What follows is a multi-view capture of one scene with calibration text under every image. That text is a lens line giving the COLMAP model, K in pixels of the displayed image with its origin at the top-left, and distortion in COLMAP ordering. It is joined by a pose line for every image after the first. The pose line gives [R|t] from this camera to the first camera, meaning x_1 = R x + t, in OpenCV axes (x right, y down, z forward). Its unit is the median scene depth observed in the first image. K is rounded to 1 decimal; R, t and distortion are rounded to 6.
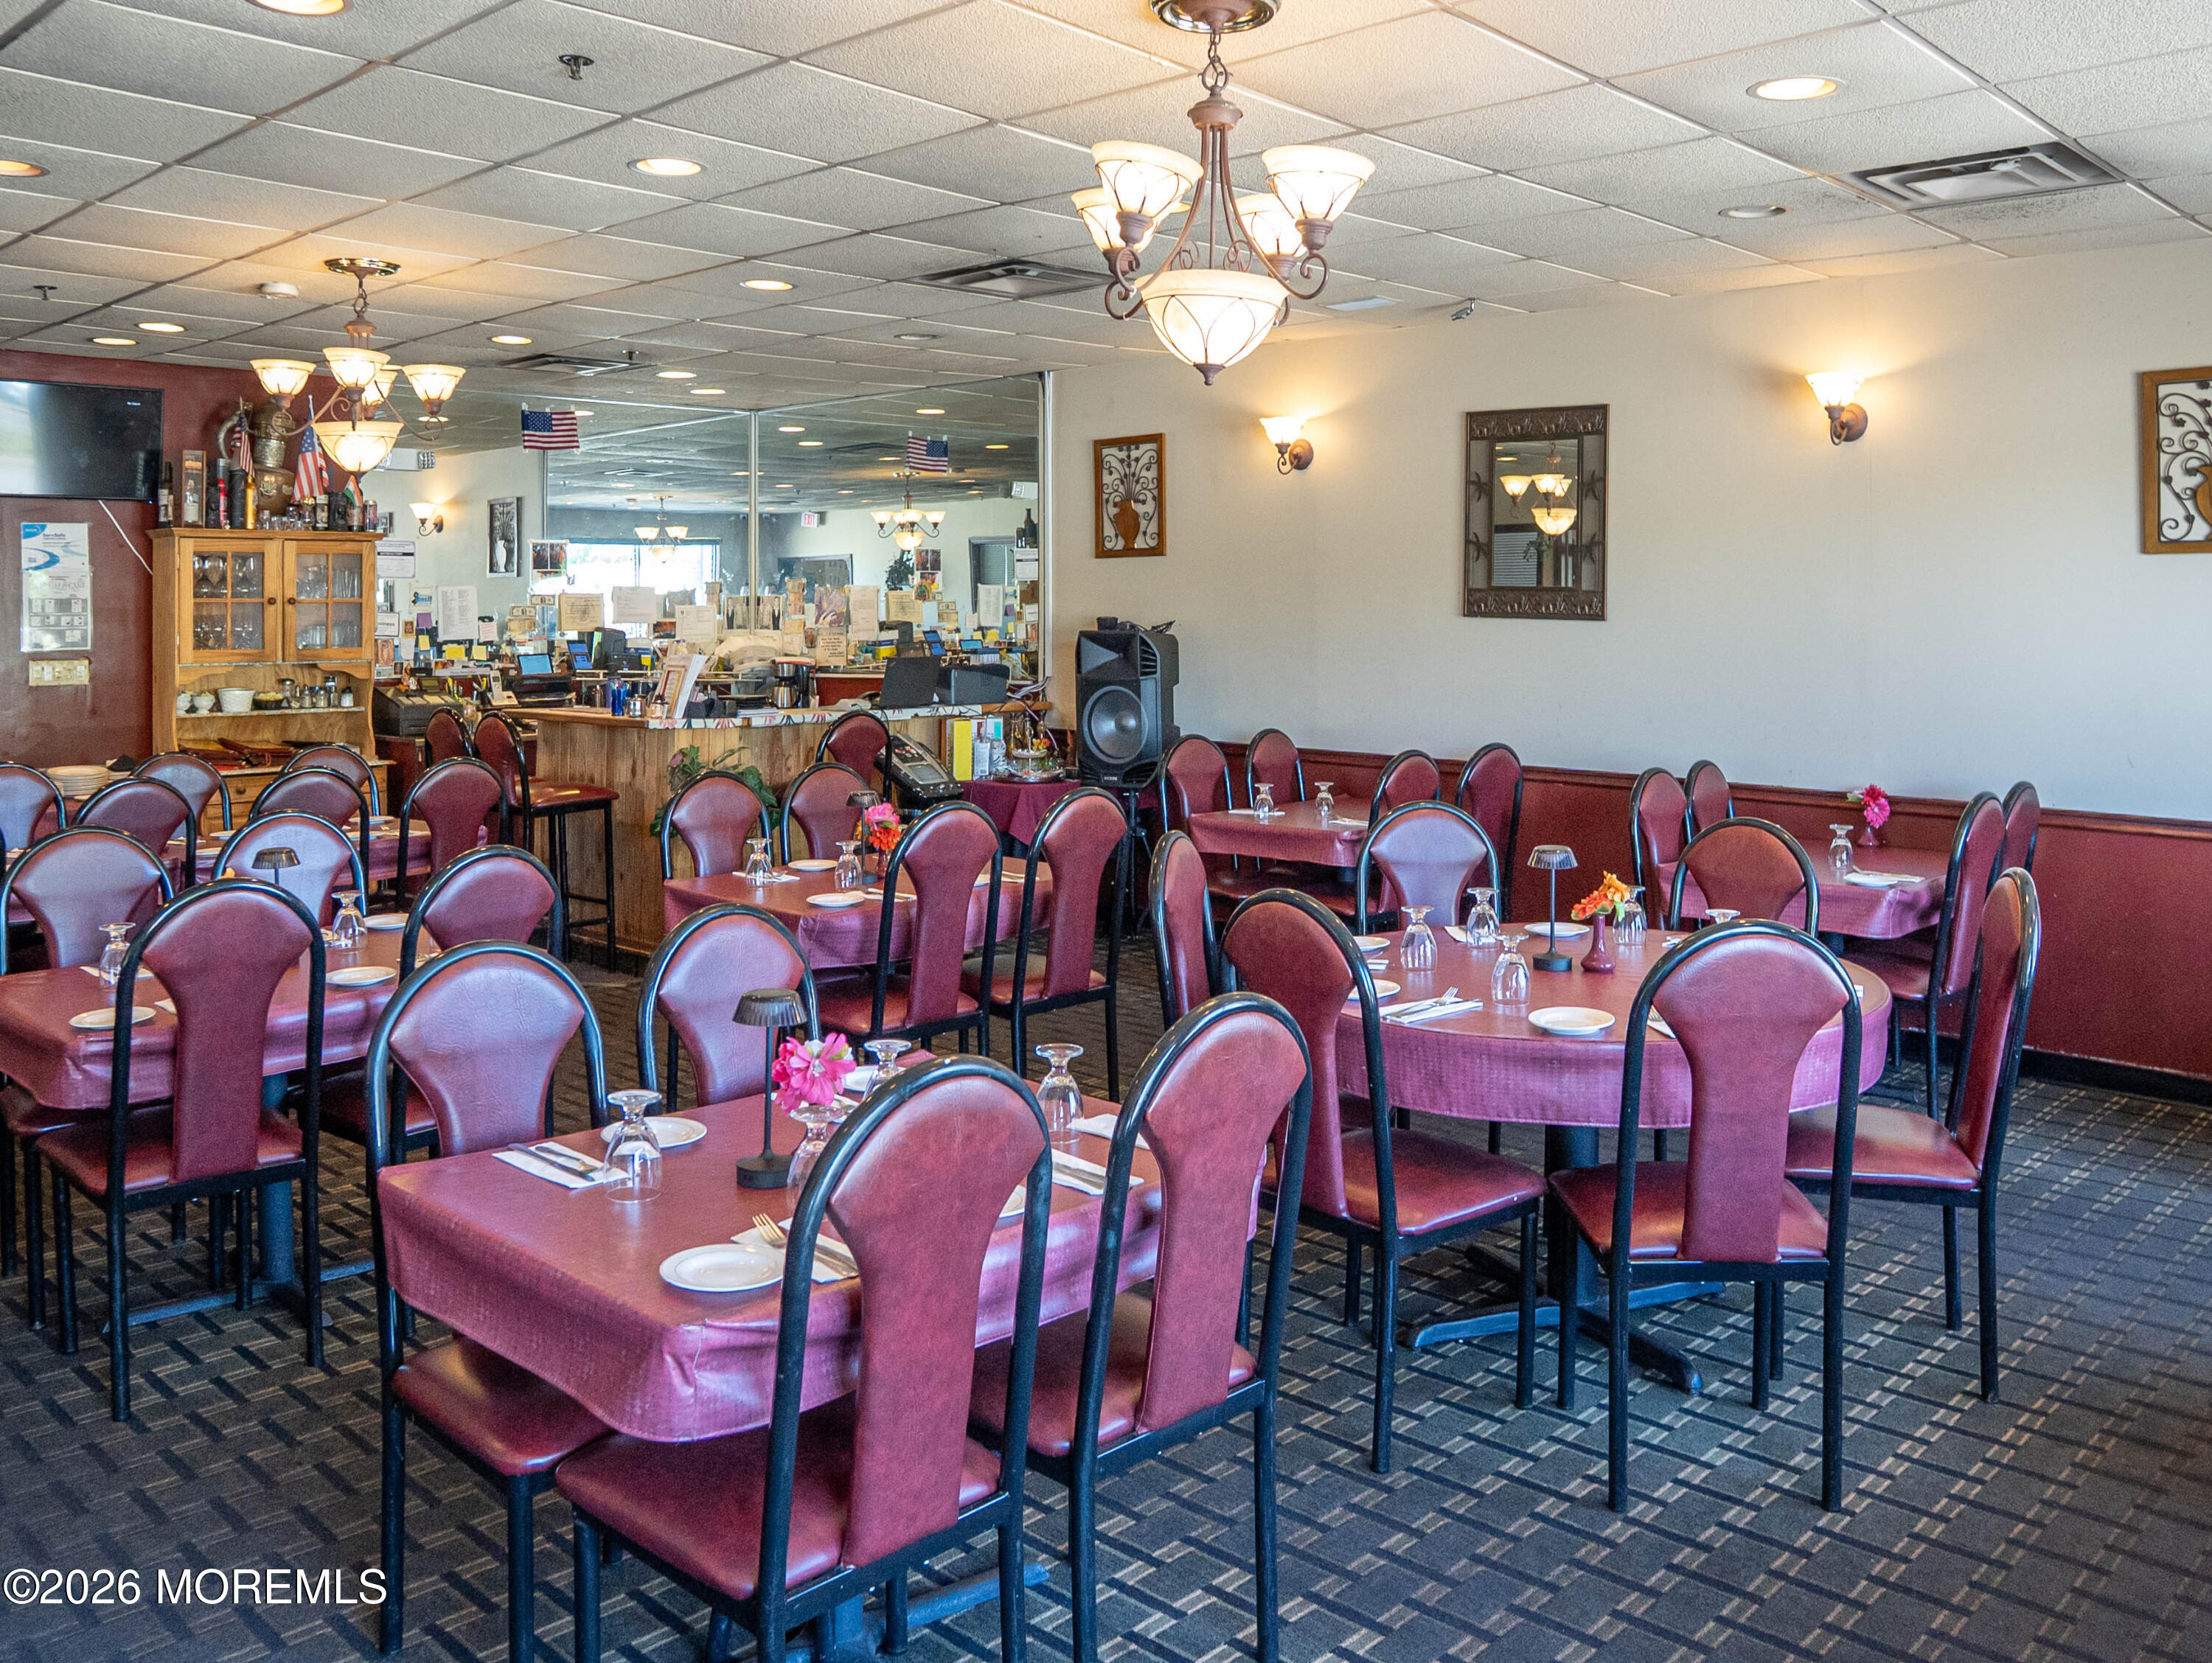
lens RADIAL K [[1879.6, 0, 1129.6], [0, 1879.6, 605.0], [0, 0, 1]] dist [-0.054871, 0.002199]
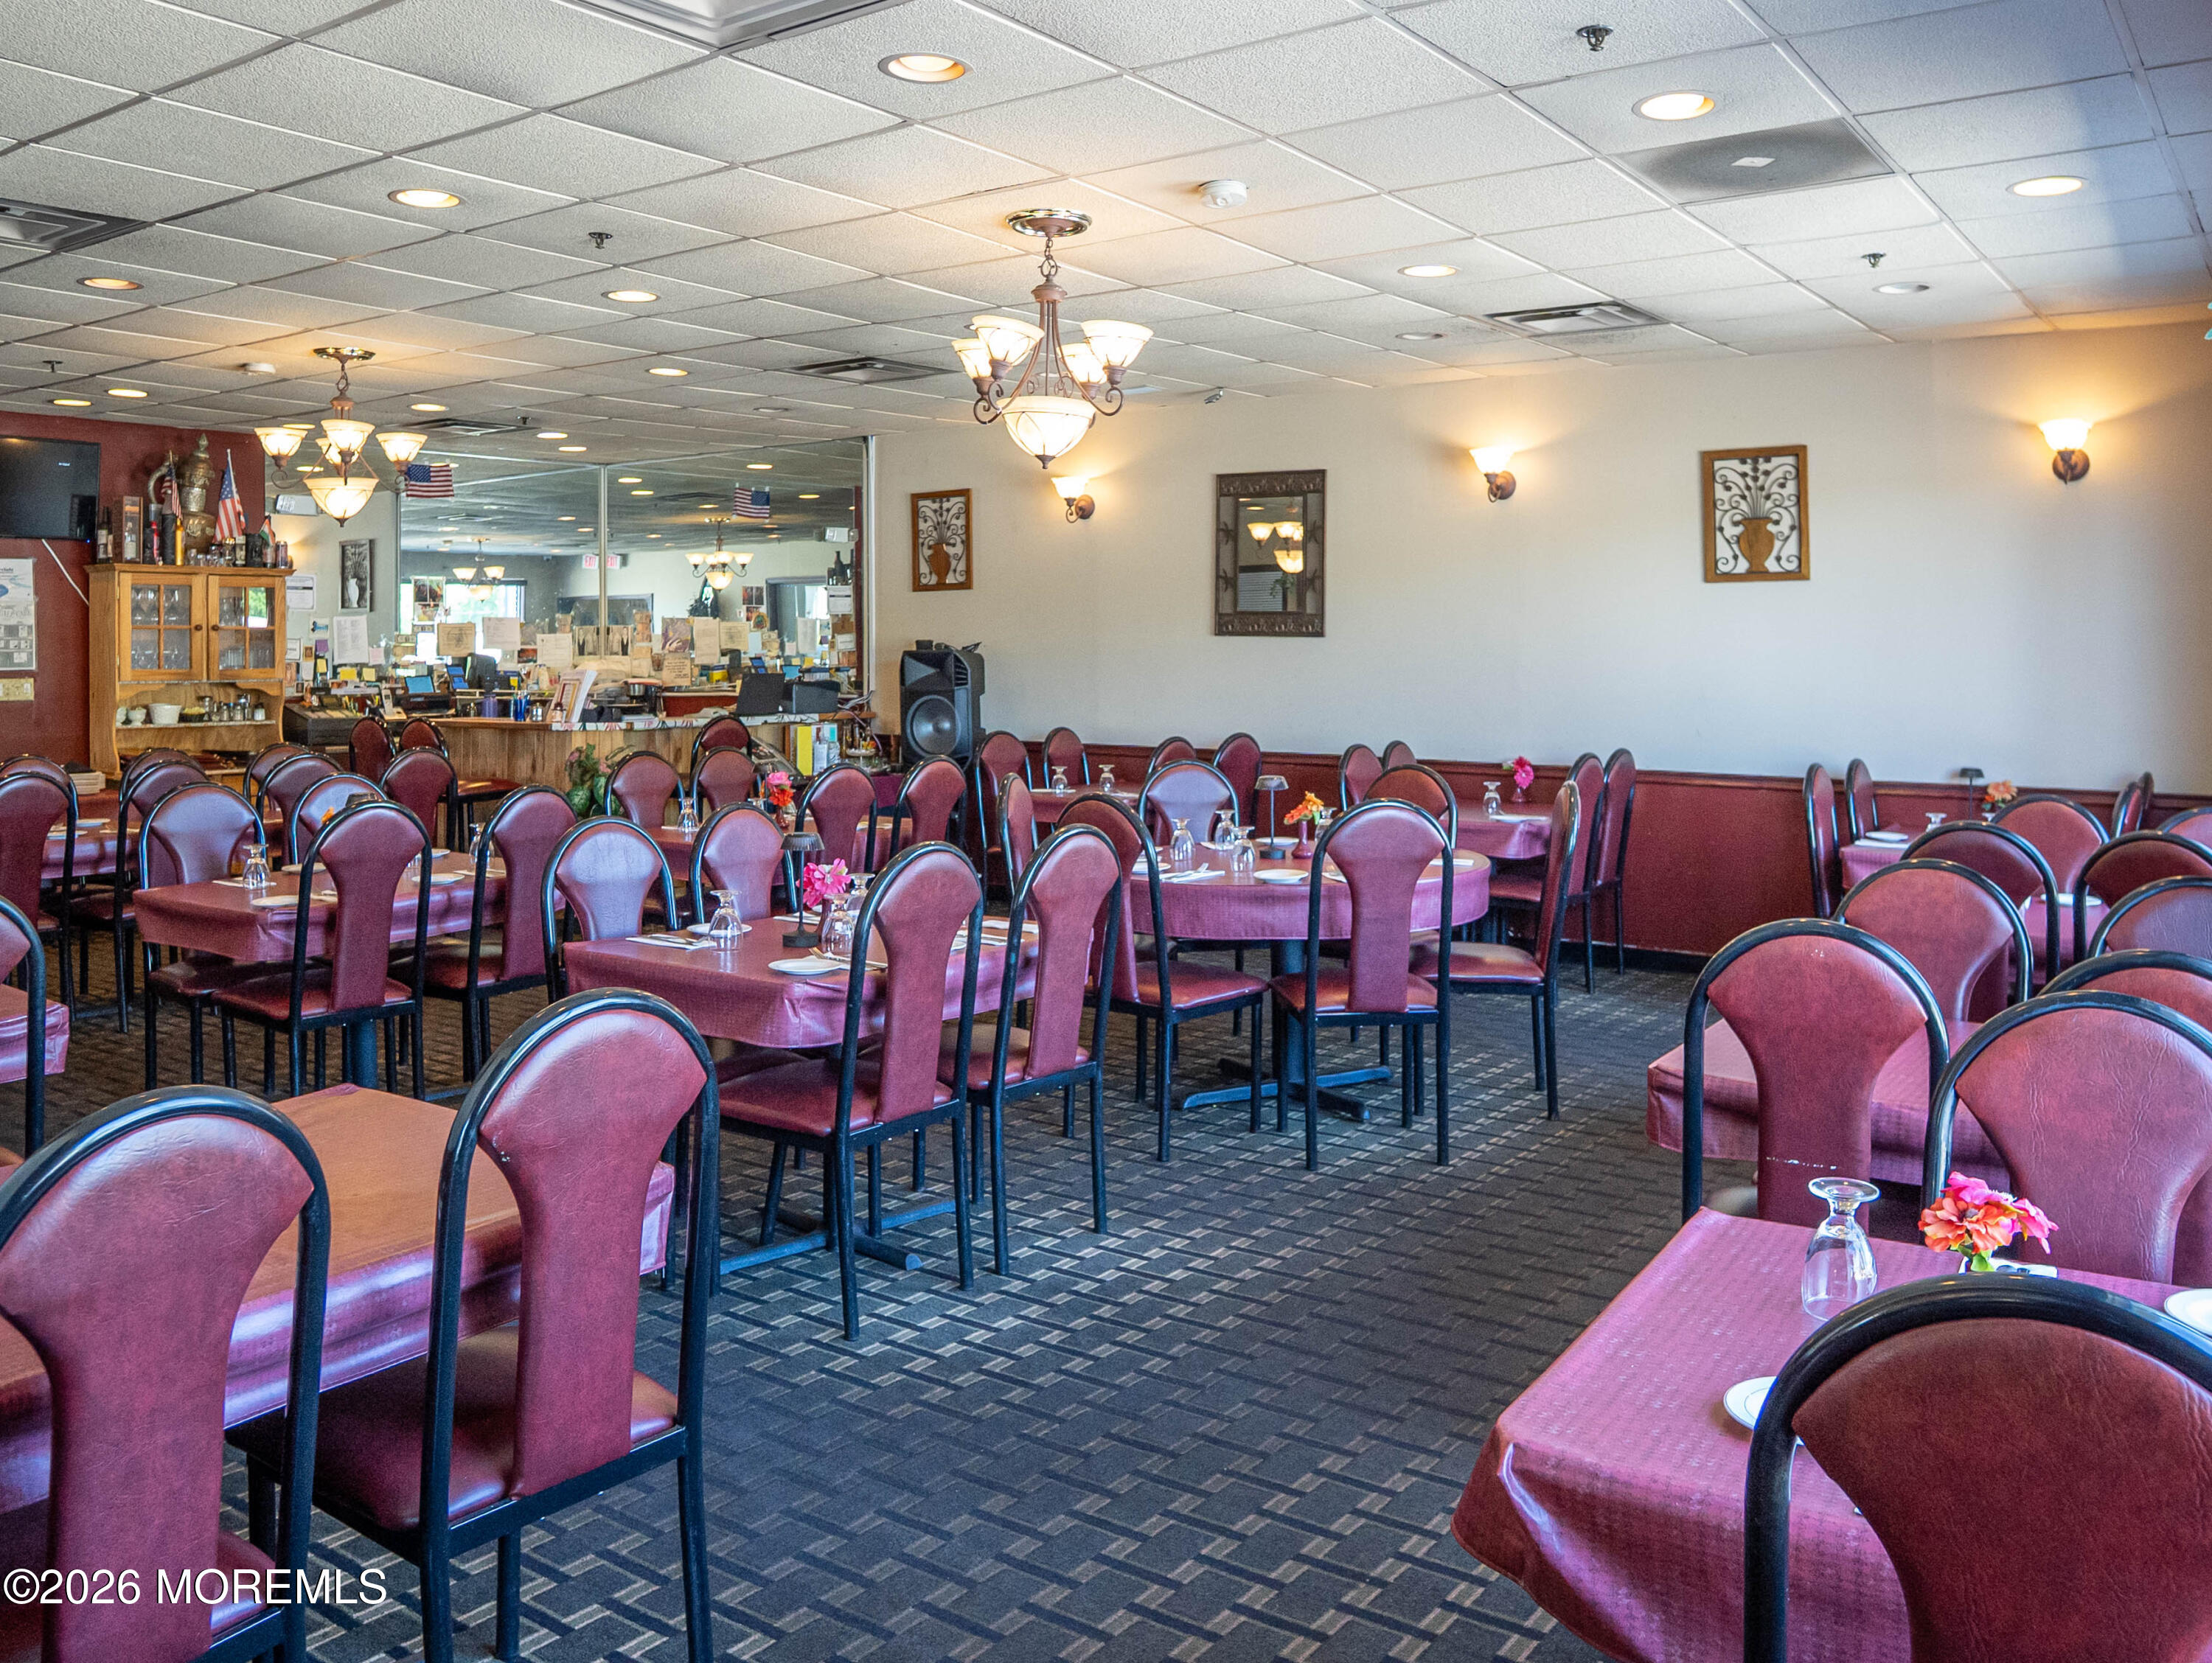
lens RADIAL K [[1879.6, 0, 1101.2], [0, 1879.6, 622.9], [0, 0, 1]] dist [-0.054871, 0.002199]
pose [[0.993694, -0.001430, 0.112114, -0.040099], [0.003028, 0.999896, -0.014084, 0.014976], [-0.112083, 0.014335, 0.993595, -0.245218]]
